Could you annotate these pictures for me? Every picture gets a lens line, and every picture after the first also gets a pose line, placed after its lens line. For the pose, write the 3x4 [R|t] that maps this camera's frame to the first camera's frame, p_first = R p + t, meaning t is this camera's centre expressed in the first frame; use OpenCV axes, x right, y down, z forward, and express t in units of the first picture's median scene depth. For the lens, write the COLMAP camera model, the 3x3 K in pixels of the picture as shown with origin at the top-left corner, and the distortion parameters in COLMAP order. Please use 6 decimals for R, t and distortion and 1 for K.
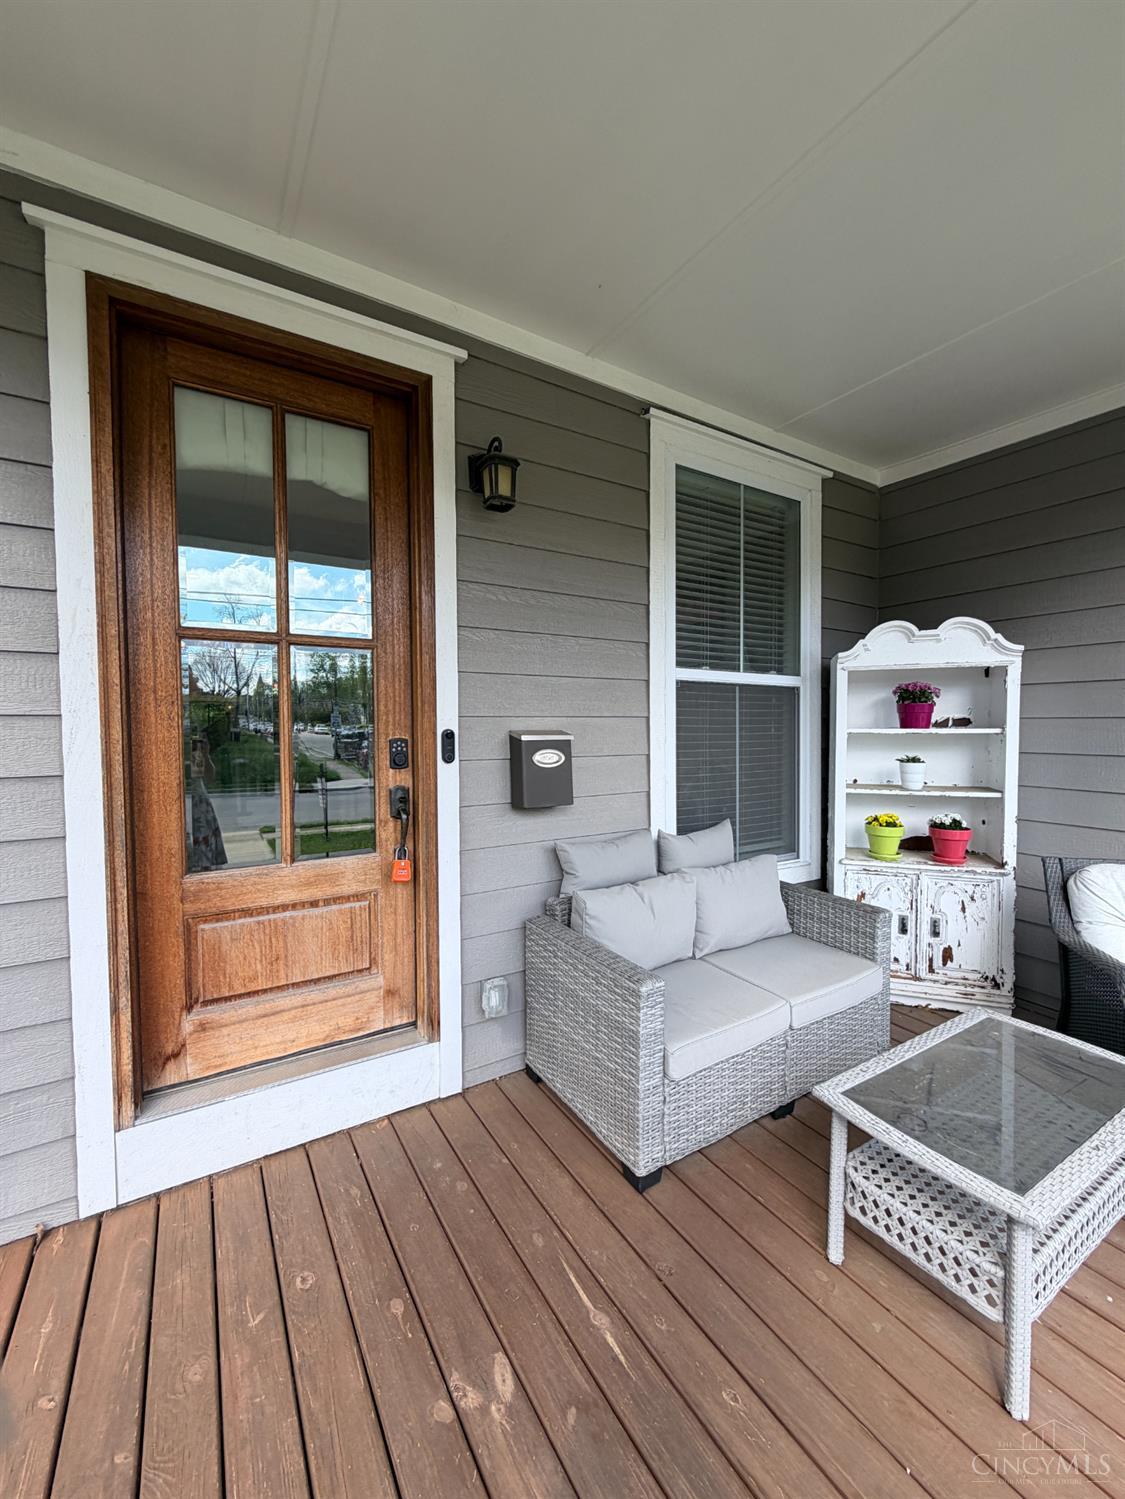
lens RADIAL K [[599.1, 0, 560.0], [0, 599.1, 751.1], [0, 0, 1]] dist [-0.009517, -0.000312]
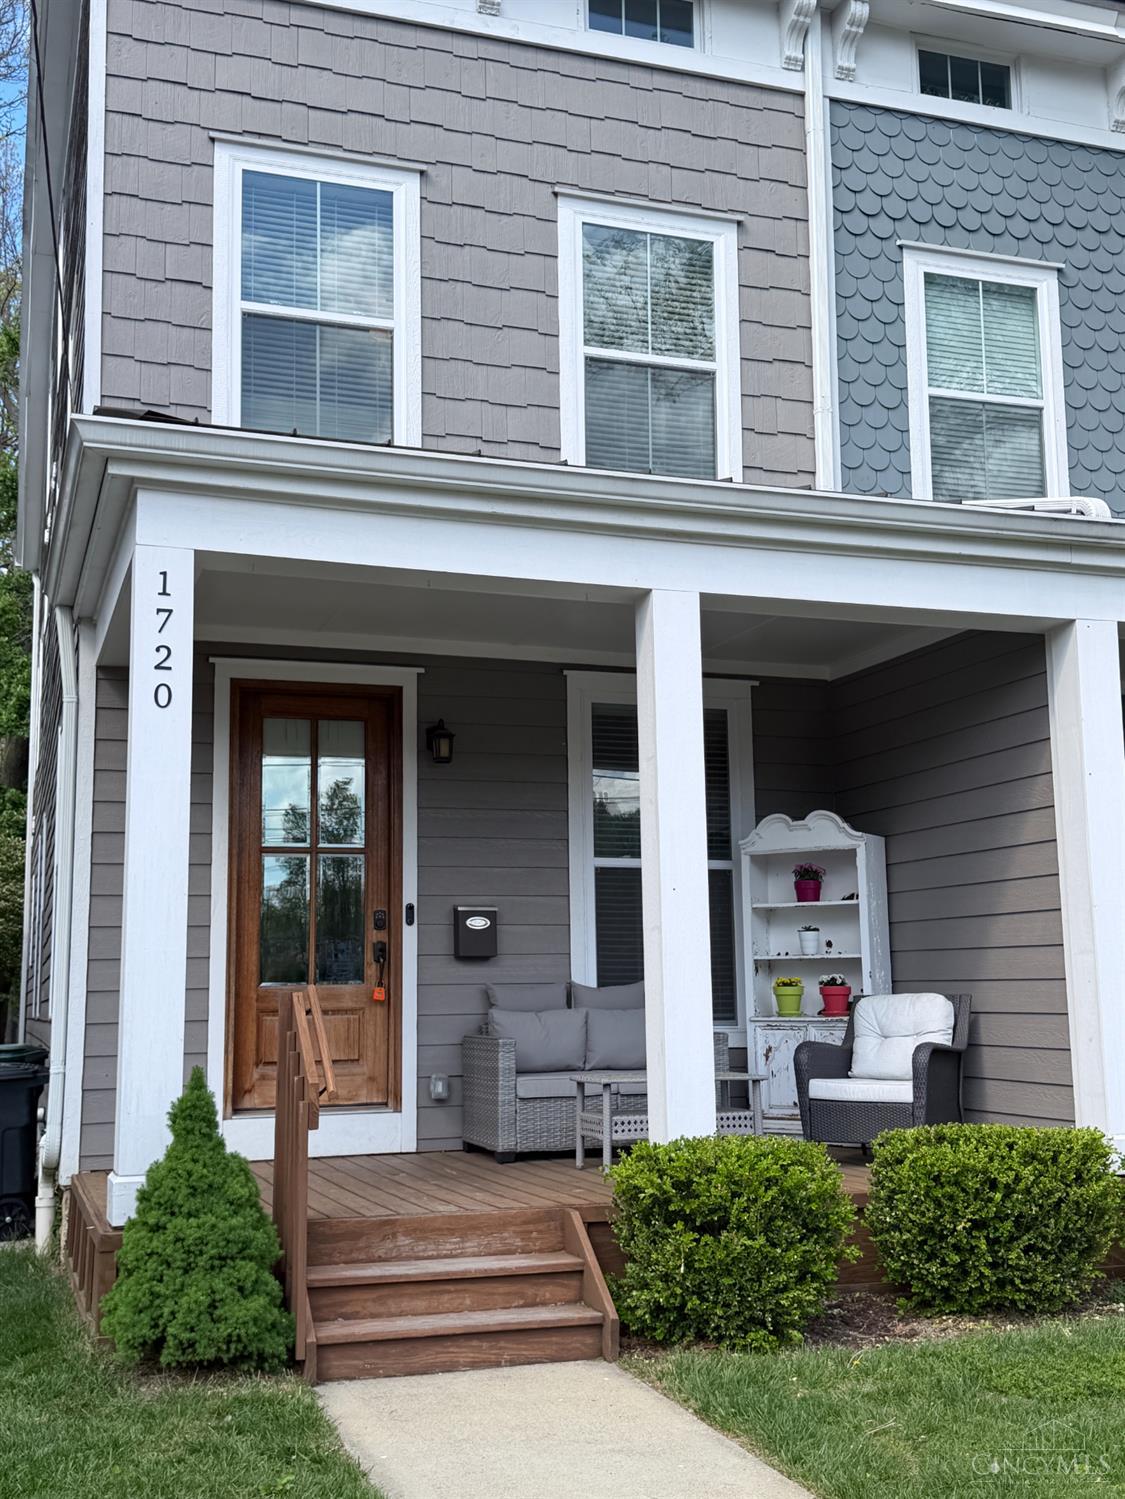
lens RADIAL K [[1664.7, 0, 563.4], [0, 1664.7, 748.6], [0, 0, 1]] dist [0.018574, 0.000000]
pose [[0.975371, -0.040556, -0.216812, 1.144069], [0.000014, 0.982962, -0.183808, 0.359693], [0.220573, 0.179278, 0.958753, -3.099494]]
